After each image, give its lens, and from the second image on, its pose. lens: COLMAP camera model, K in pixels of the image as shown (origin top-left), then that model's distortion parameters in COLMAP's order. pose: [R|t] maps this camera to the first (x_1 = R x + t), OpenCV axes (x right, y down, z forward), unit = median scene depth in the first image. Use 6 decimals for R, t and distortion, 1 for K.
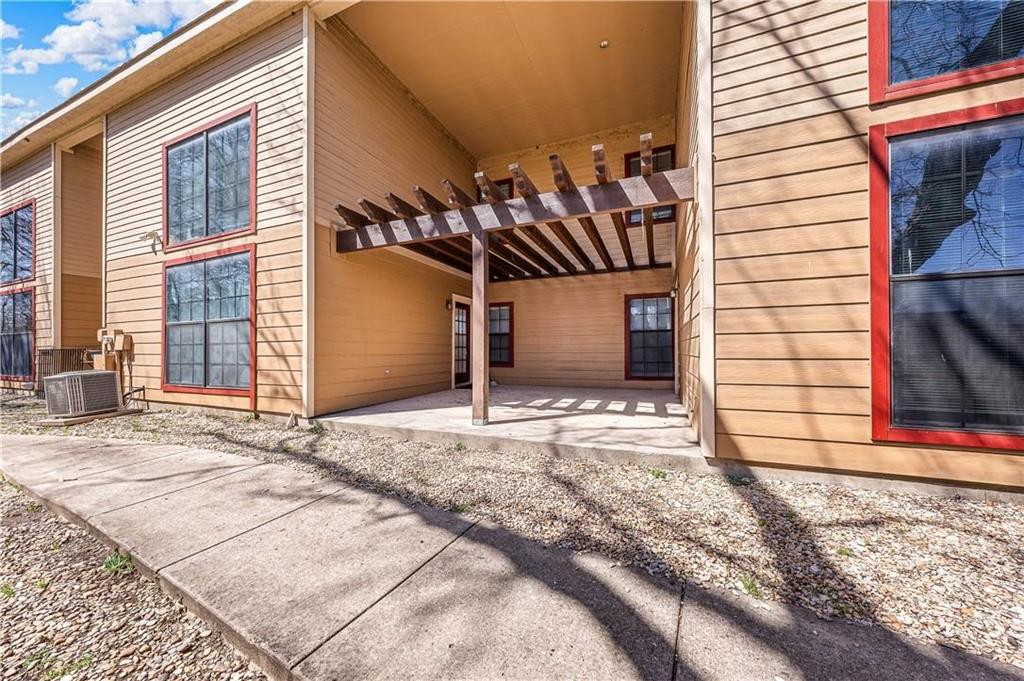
lens RADIAL K [[351.6, 0, 510.8], [0, 351.6, 346.7], [0, 0, 1]] dist [0.000478, 0.000154]
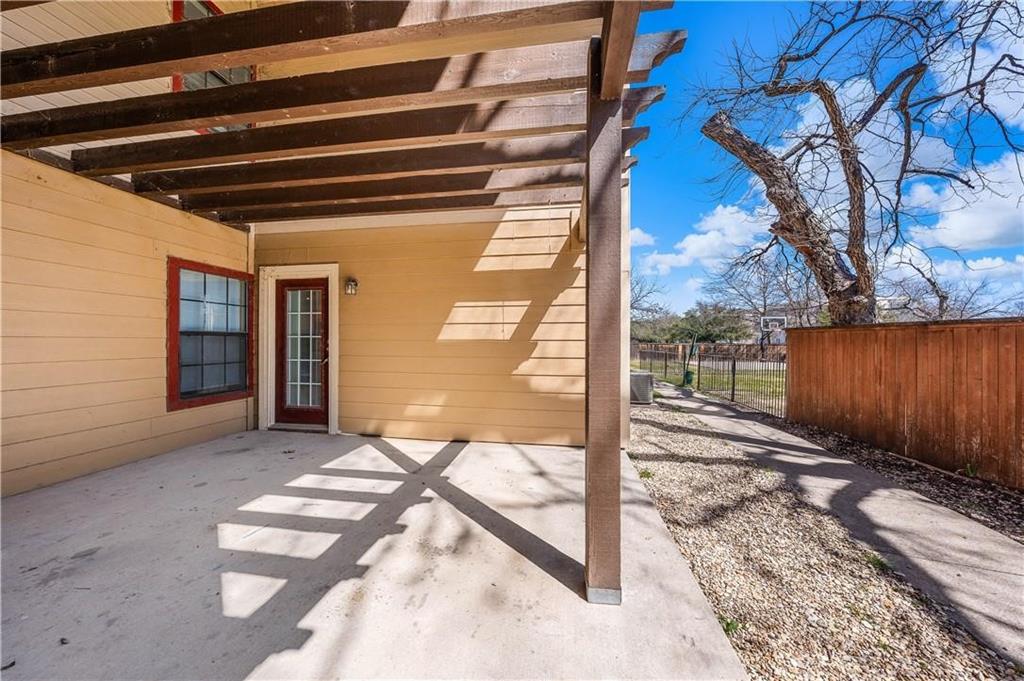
lens RADIAL K [[351.6, 0, 509.5], [0, 351.6, 341.3], [0, 0, 1]] dist [0.000478, 0.000154]
pose [[-0.228358, 0.003688, 0.973570, -0.919963], [-0.010361, 0.999927, -0.006218, -0.120758], [-0.973522, -0.011507, -0.228303, 2.420634]]
